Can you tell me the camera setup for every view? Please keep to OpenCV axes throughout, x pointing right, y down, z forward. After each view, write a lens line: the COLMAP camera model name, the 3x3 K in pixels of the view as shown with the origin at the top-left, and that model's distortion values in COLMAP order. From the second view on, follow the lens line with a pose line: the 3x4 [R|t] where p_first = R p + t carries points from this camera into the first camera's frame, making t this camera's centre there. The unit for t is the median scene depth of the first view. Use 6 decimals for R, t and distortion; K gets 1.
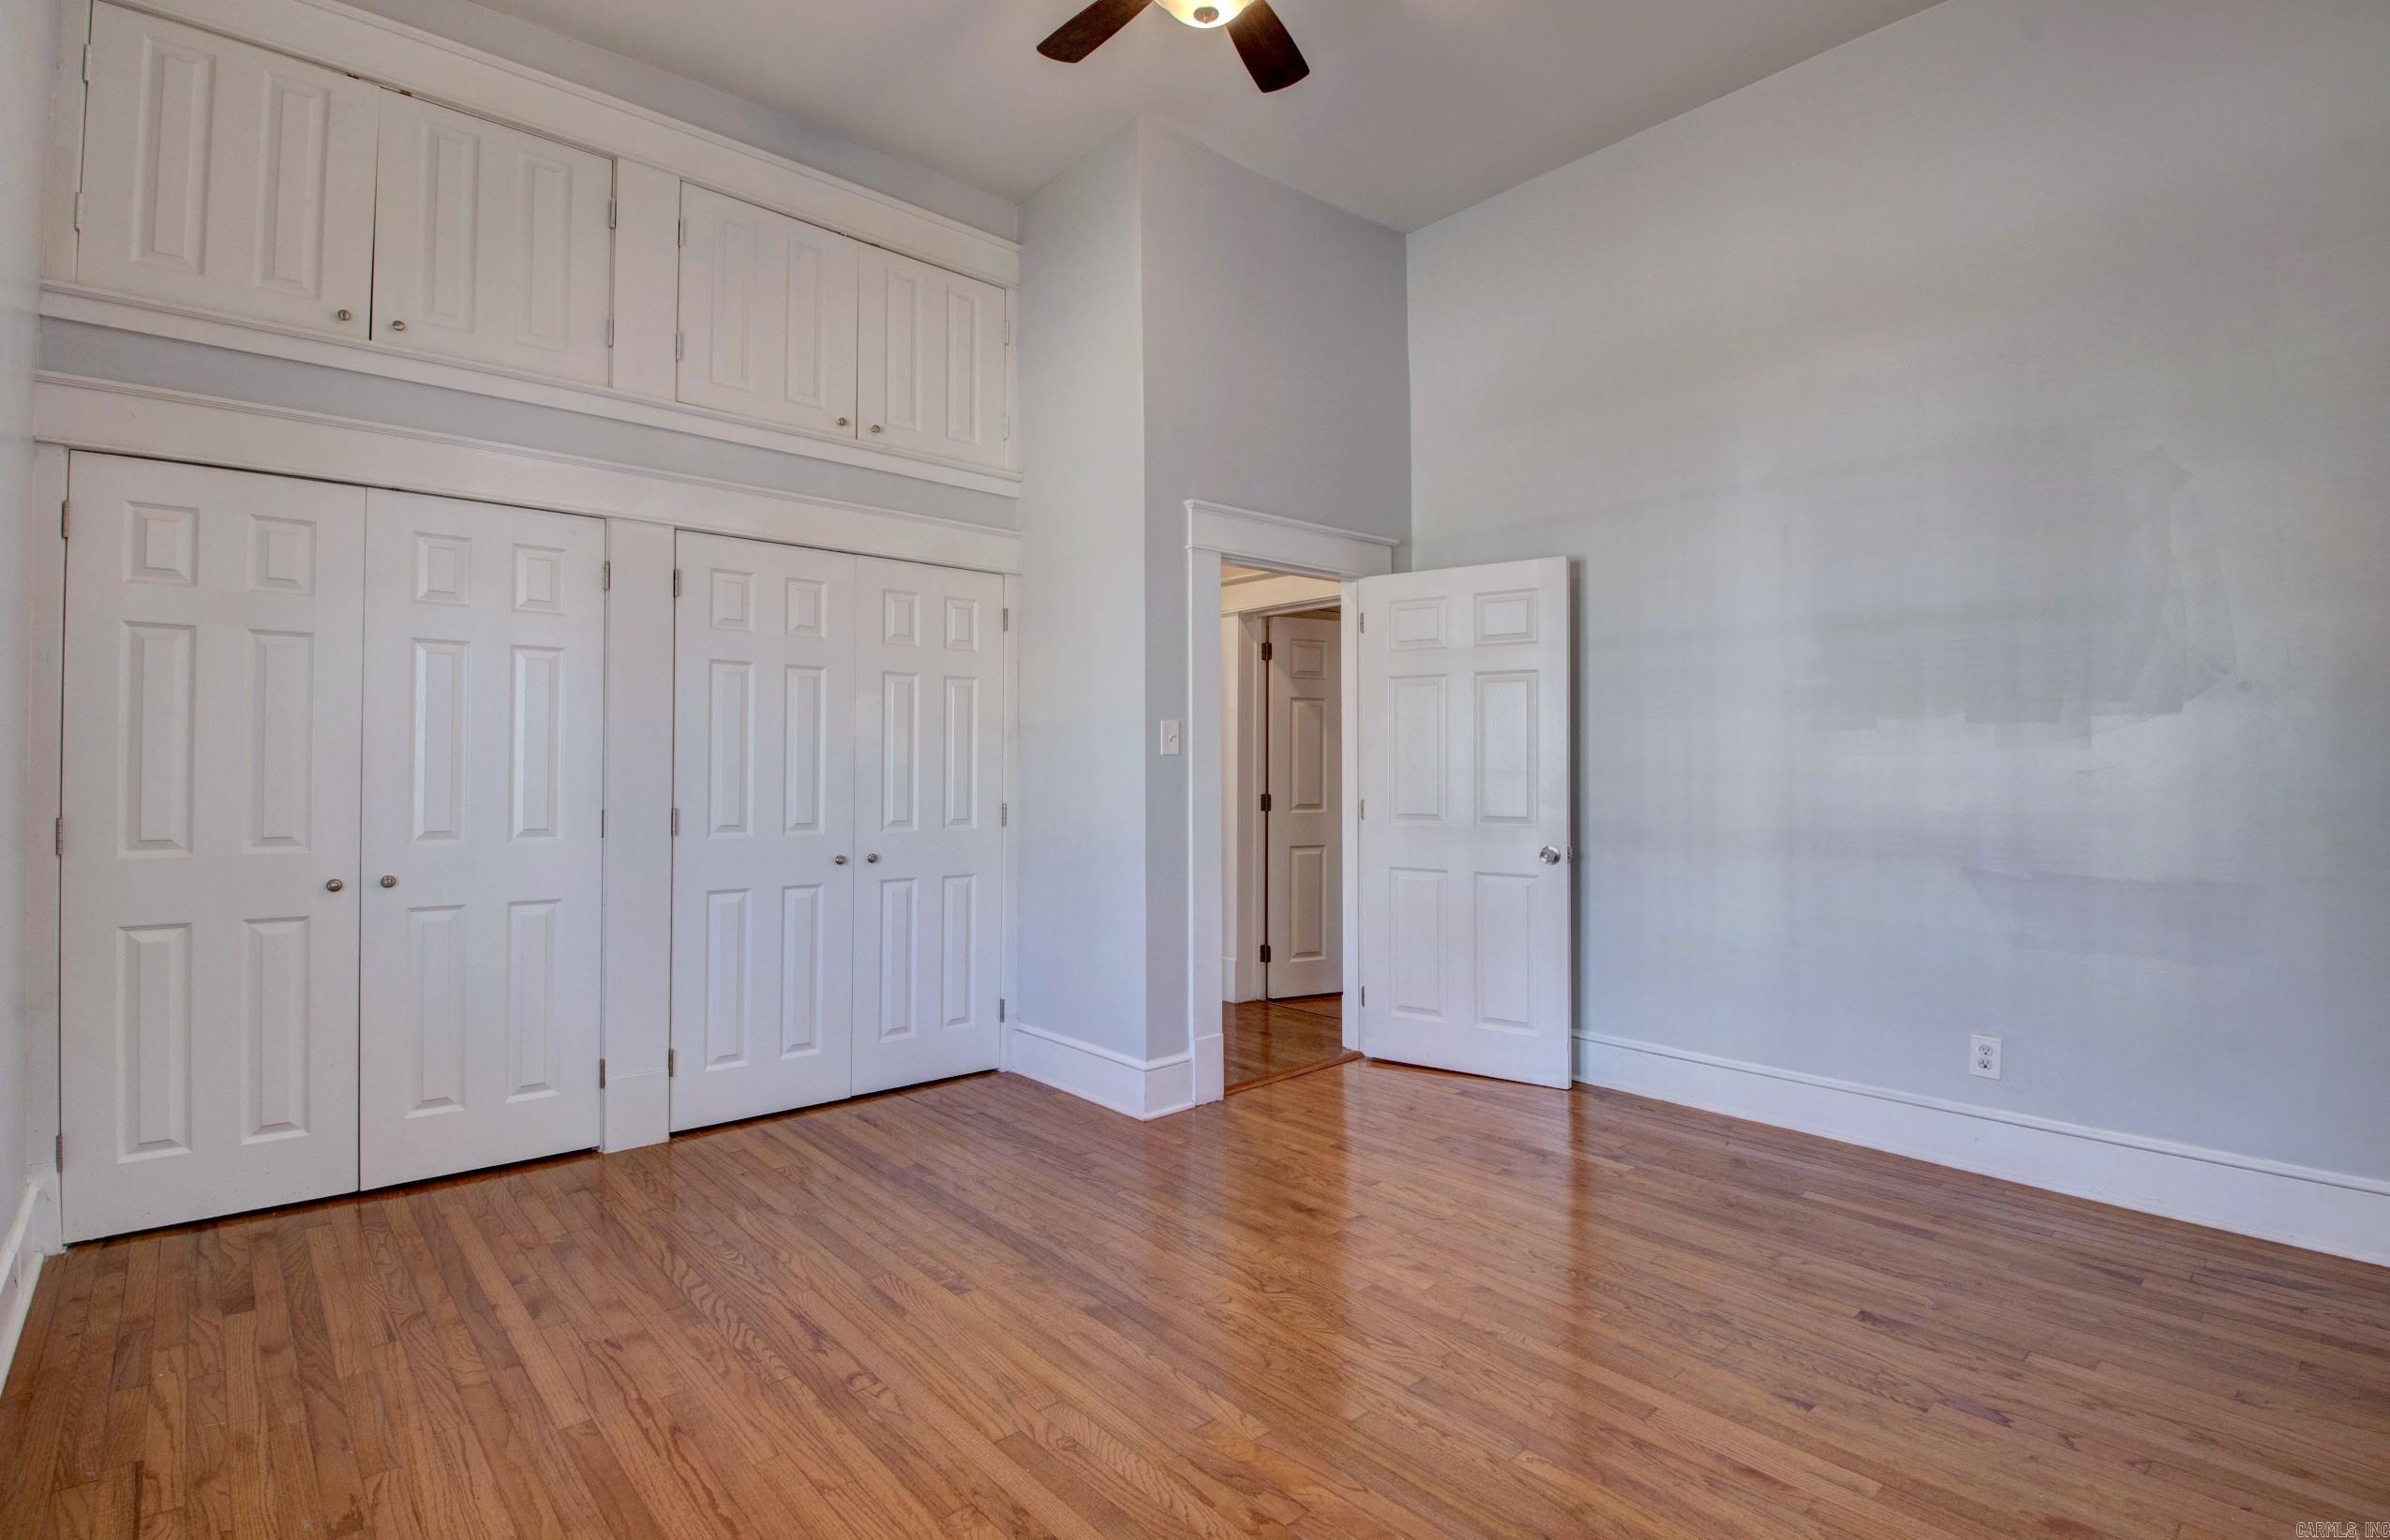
lens RADIAL K [[1124.1, 0, 1200.5], [0, 1124.1, 766.1], [0, 0, 1]] dist [0.008938, -0.021393]
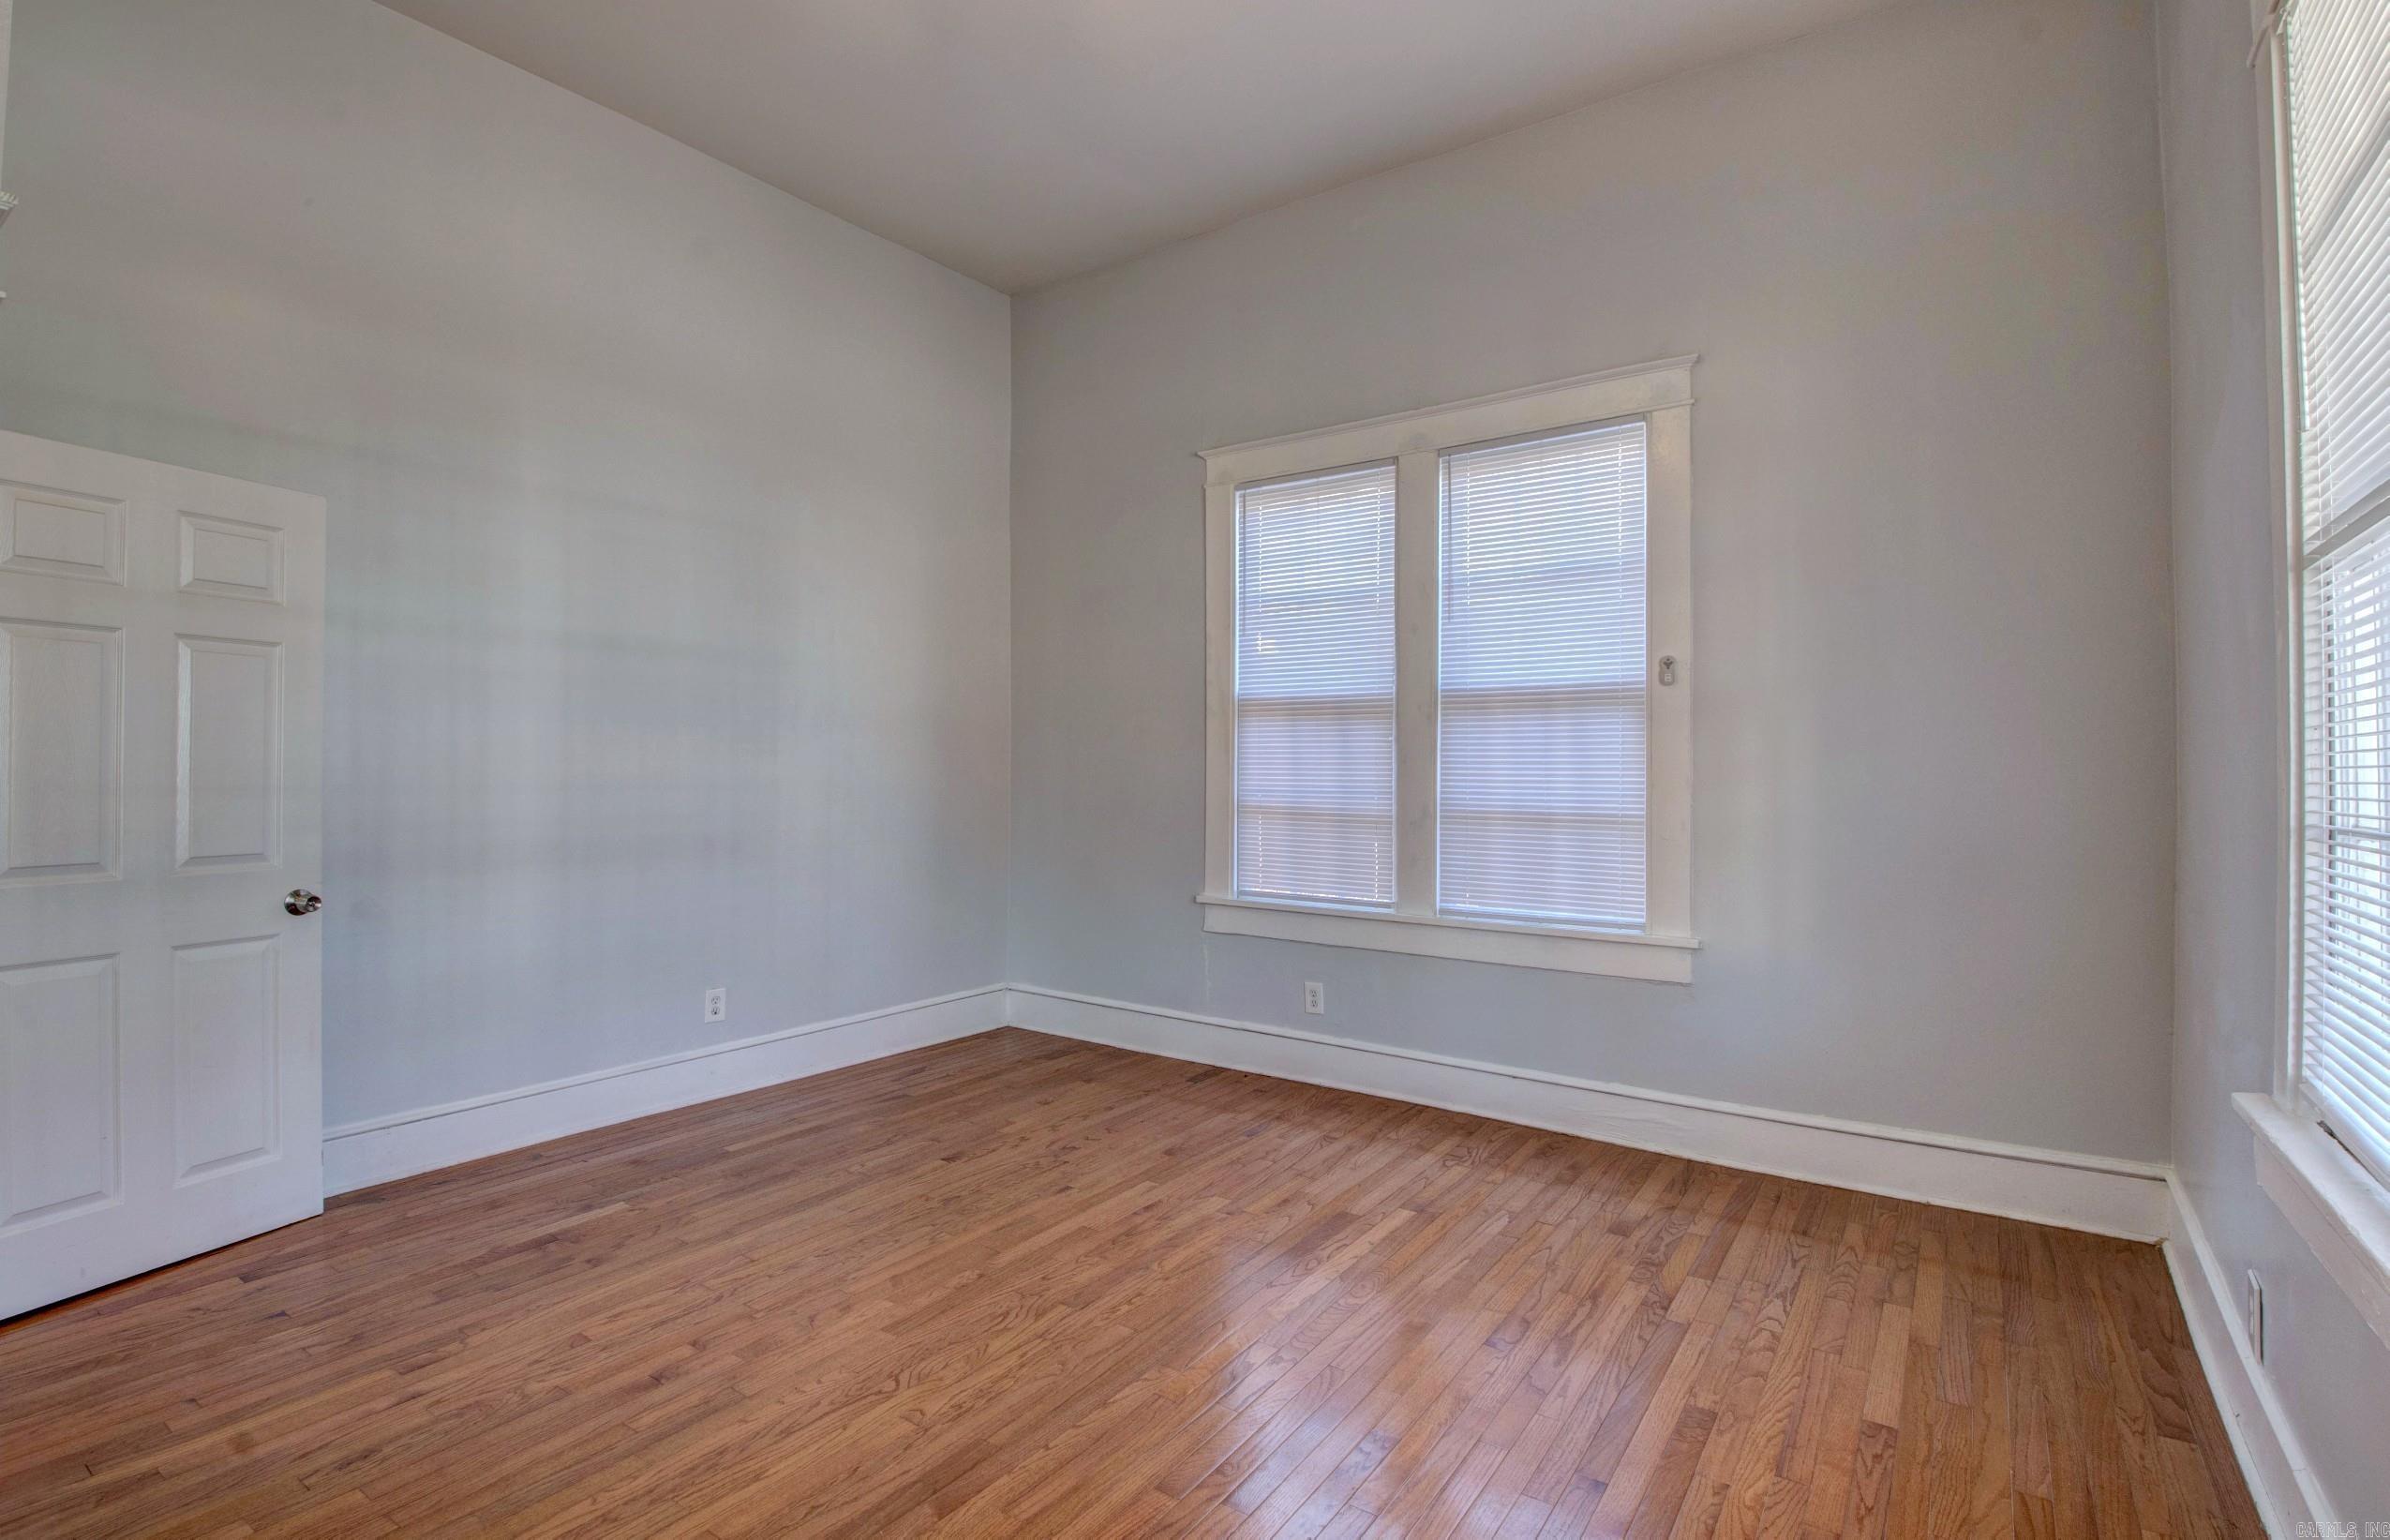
lens RADIAL K [[1124.1, 0, 1179.8], [0, 1124.1, 771.6], [0, 0, 1]] dist [0.008938, -0.021393]
pose [[-0.222143, -0.001633, 0.975013, -0.804442], [0.002078, 0.999996, 0.002148, -0.007575], [-0.975012, 0.002503, -0.222139, 0.947257]]
